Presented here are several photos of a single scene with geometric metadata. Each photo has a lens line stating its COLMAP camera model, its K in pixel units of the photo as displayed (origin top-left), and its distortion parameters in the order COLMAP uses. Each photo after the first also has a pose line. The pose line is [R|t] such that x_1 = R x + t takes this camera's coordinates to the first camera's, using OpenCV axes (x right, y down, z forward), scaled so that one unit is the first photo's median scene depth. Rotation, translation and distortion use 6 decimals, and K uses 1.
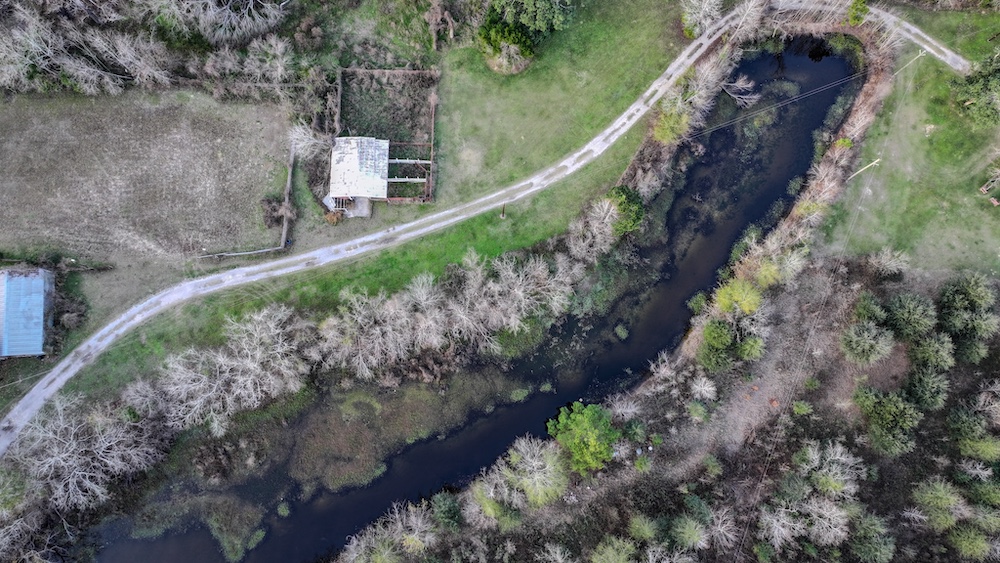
lens RADIAL K [[696.2, 0, 503.1], [0, 696.2, 277.2], [0, 0, 1]] dist [0.005071, 0.000713]
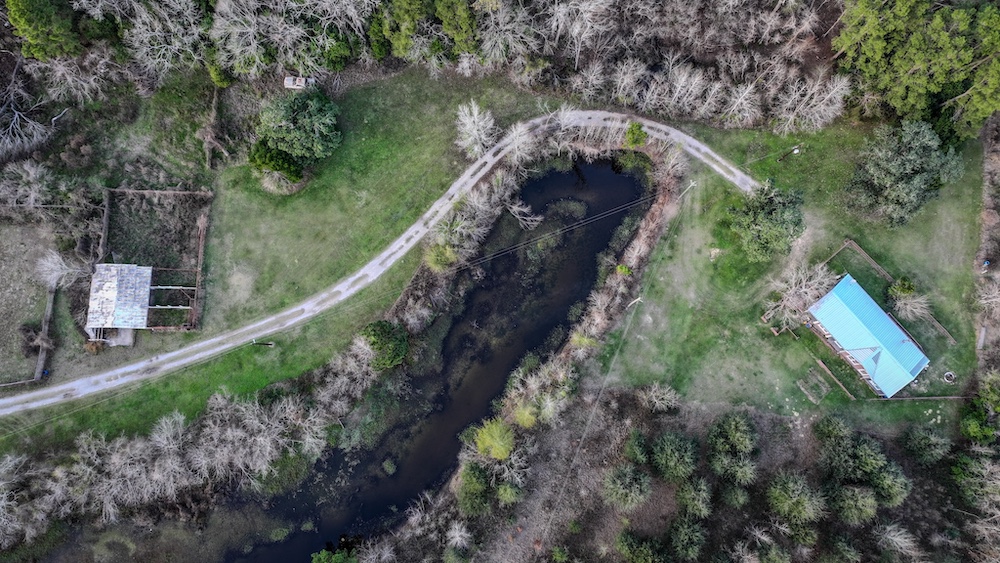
lens RADIAL K [[696.2, 0, 503.1], [0, 696.2, 277.2], [0, 0, 1]] dist [0.005071, 0.000713]
pose [[0.999983, 0.001585, 0.005642, 0.315090], [-0.001579, 0.999998, -0.001209, -0.179934], [-0.005644, 0.001200, 0.999983, 0.029003]]
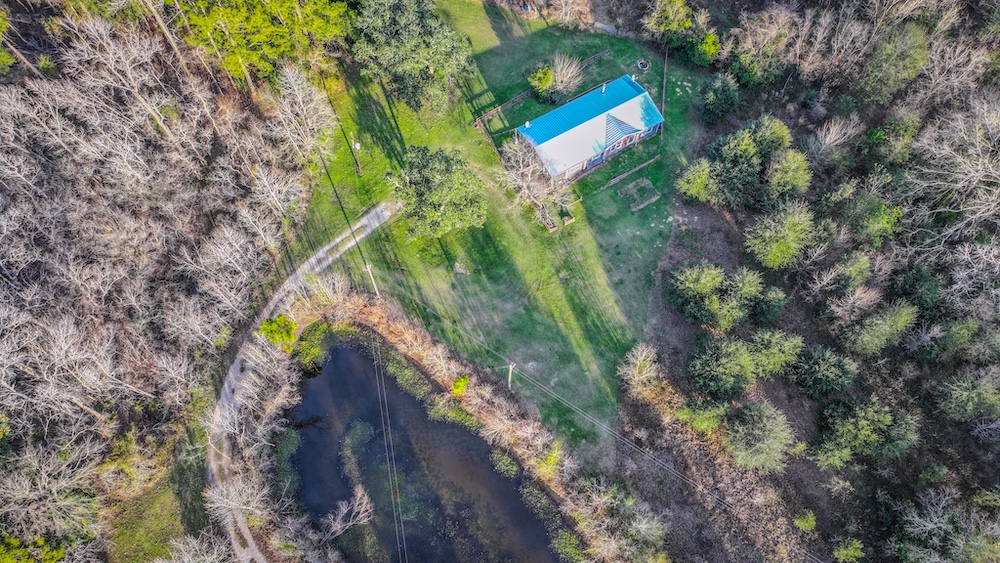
lens RADIAL K [[696.2, 0, 503.1], [0, 696.2, 277.2], [0, 0, 1]] dist [0.005071, 0.000713]
pose [[0.165499, -0.902273, 0.398138, 0.314280], [0.971717, 0.218144, 0.090438, -0.236617], [-0.168451, 0.371911, 0.912856, 0.309784]]
